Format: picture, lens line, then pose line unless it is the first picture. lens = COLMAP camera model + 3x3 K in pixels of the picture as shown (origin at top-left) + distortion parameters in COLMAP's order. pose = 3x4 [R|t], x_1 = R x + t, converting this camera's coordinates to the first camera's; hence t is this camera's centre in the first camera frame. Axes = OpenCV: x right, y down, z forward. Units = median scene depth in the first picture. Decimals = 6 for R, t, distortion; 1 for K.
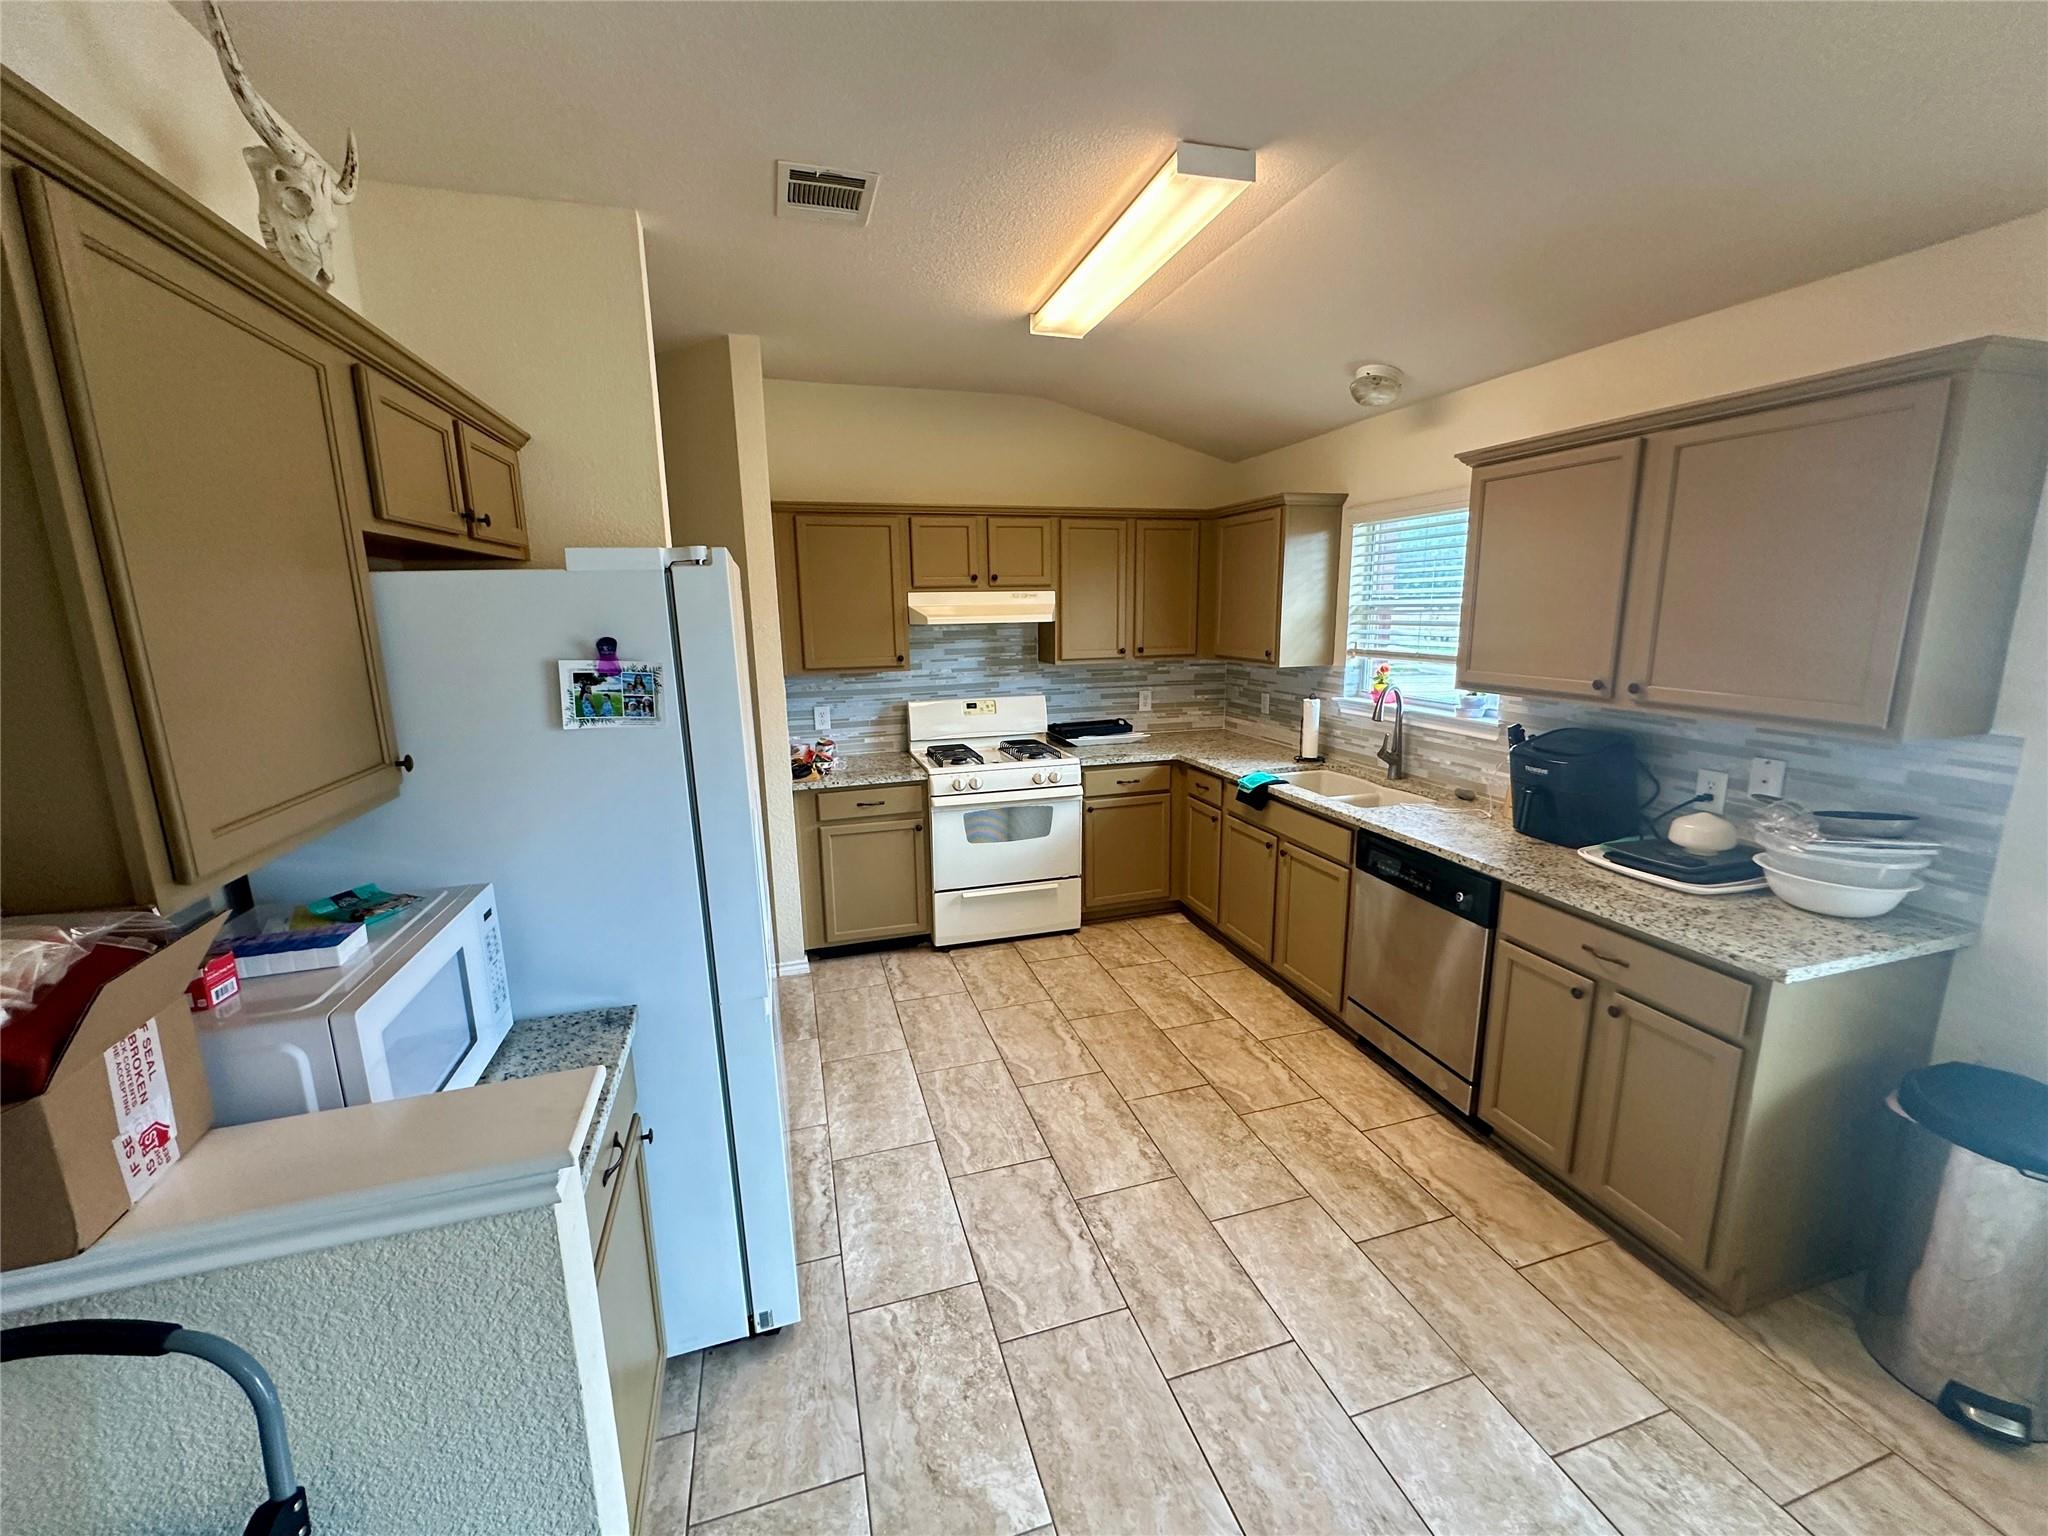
lens RADIAL K [[817.7, 0, 1027.6], [0, 817.7, 766.2], [0, 0, 1]] dist [-0.004083, -0.000178]
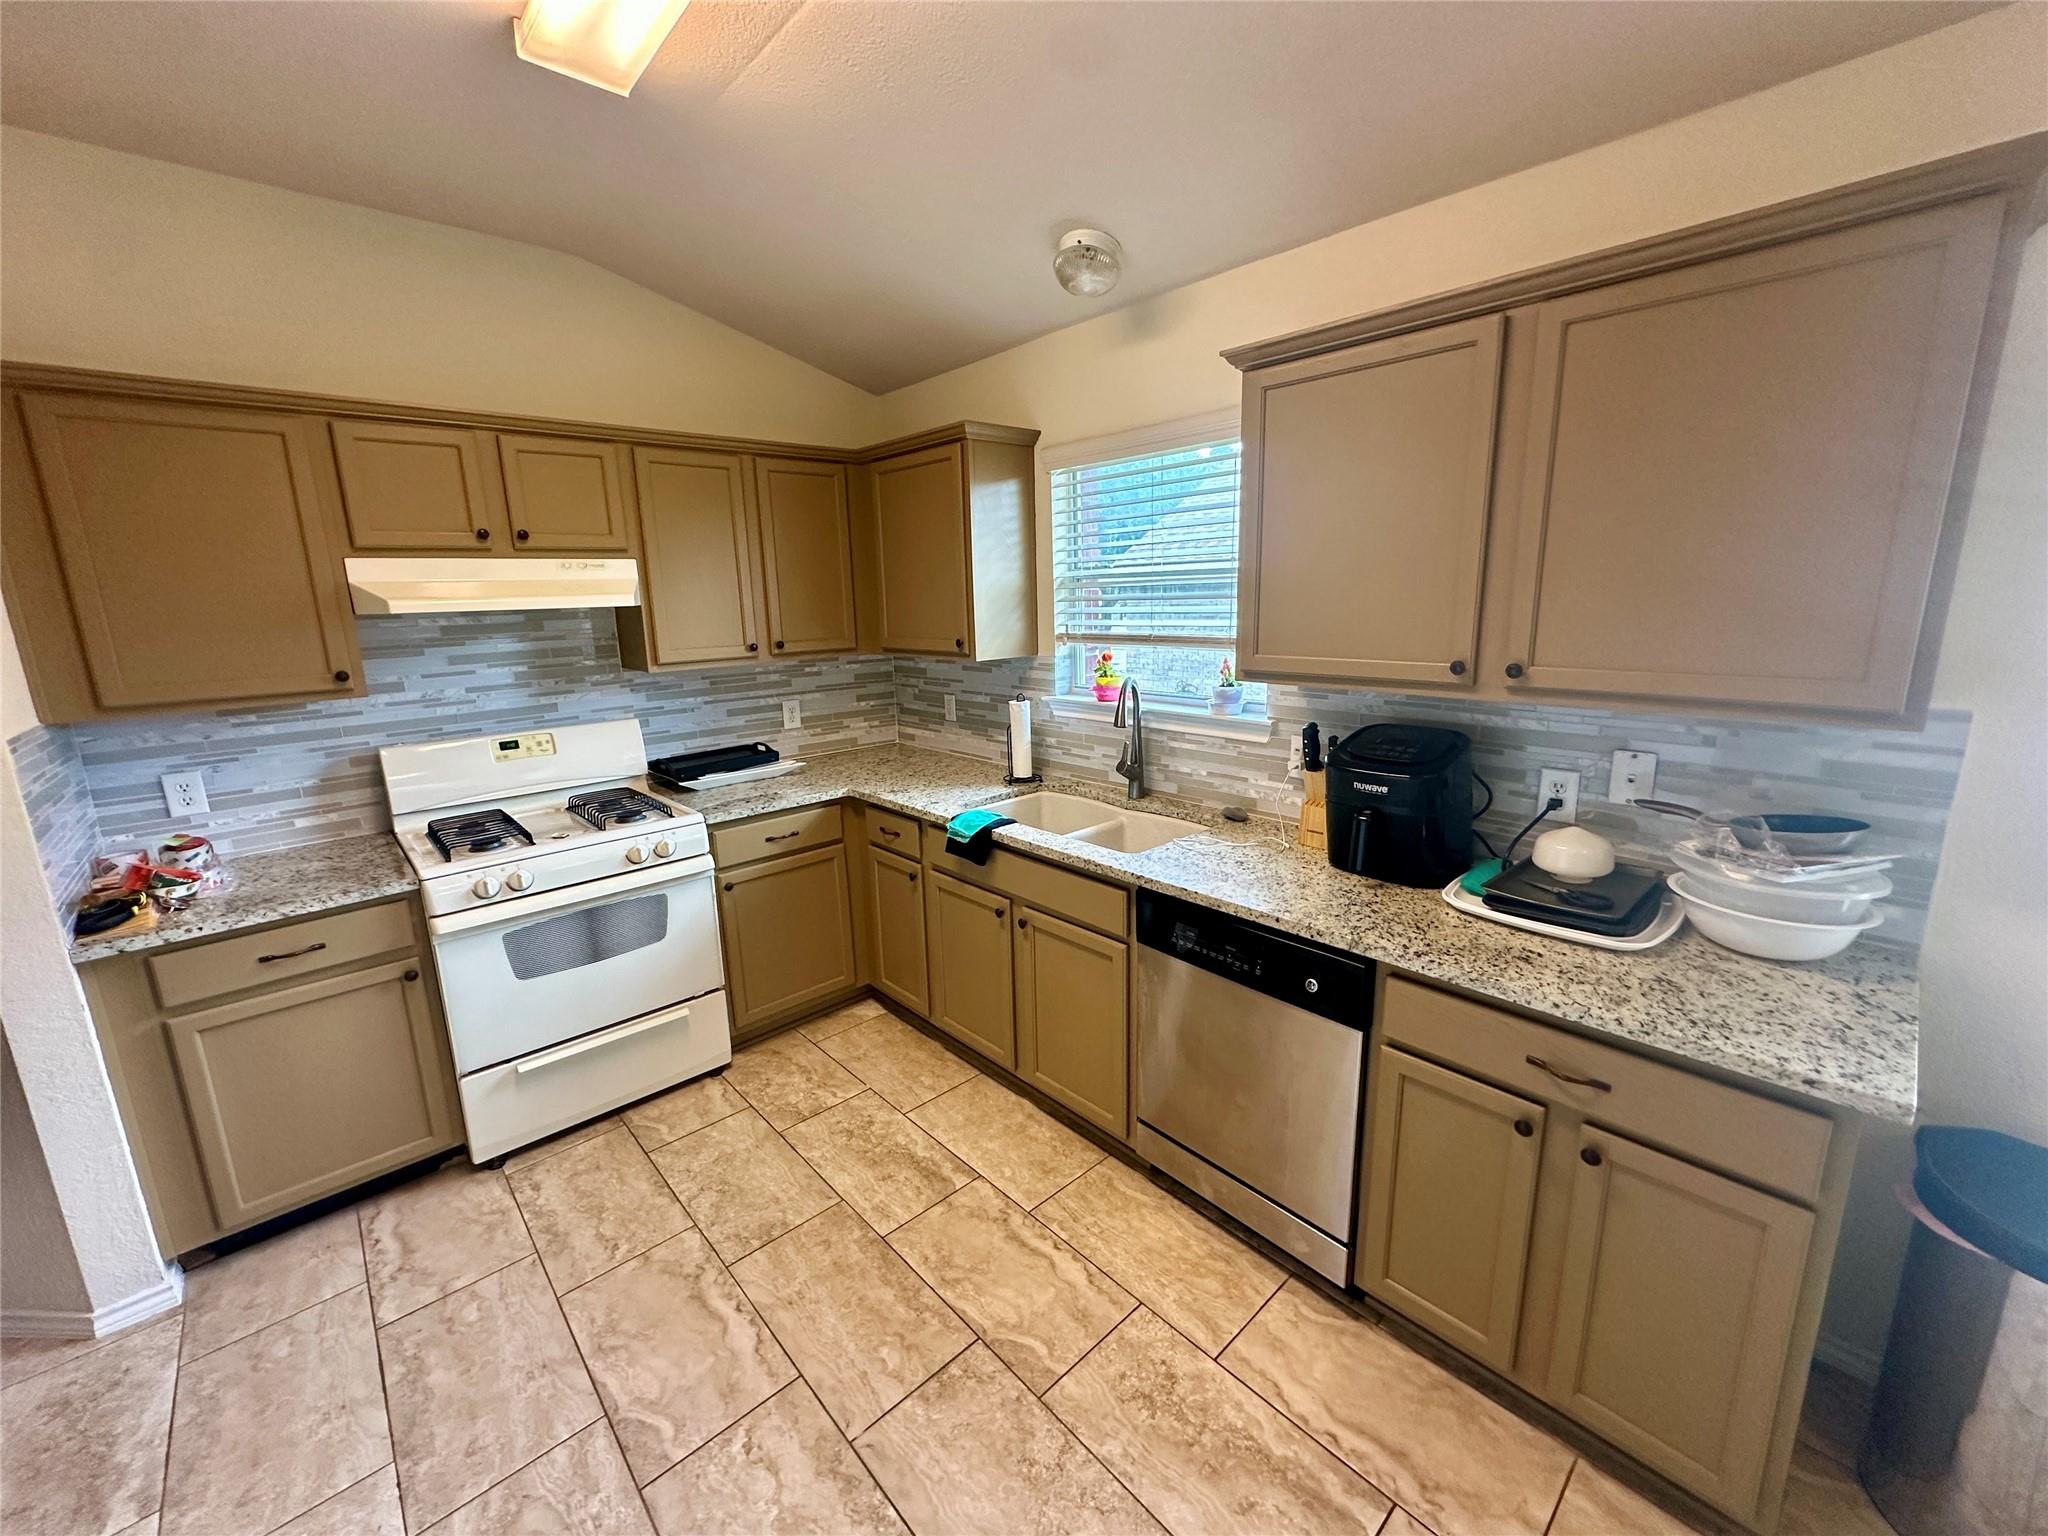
lens RADIAL K [[817.7, 0, 1024.2], [0, 817.7, 762.0], [0, 0, 1]] dist [-0.004083, -0.000178]
pose [[0.903505, -0.097151, 0.417421, 0.033481], [0.096017, 0.995096, 0.023772, -0.051958], [-0.417683, 0.018601, 0.908402, 0.371614]]
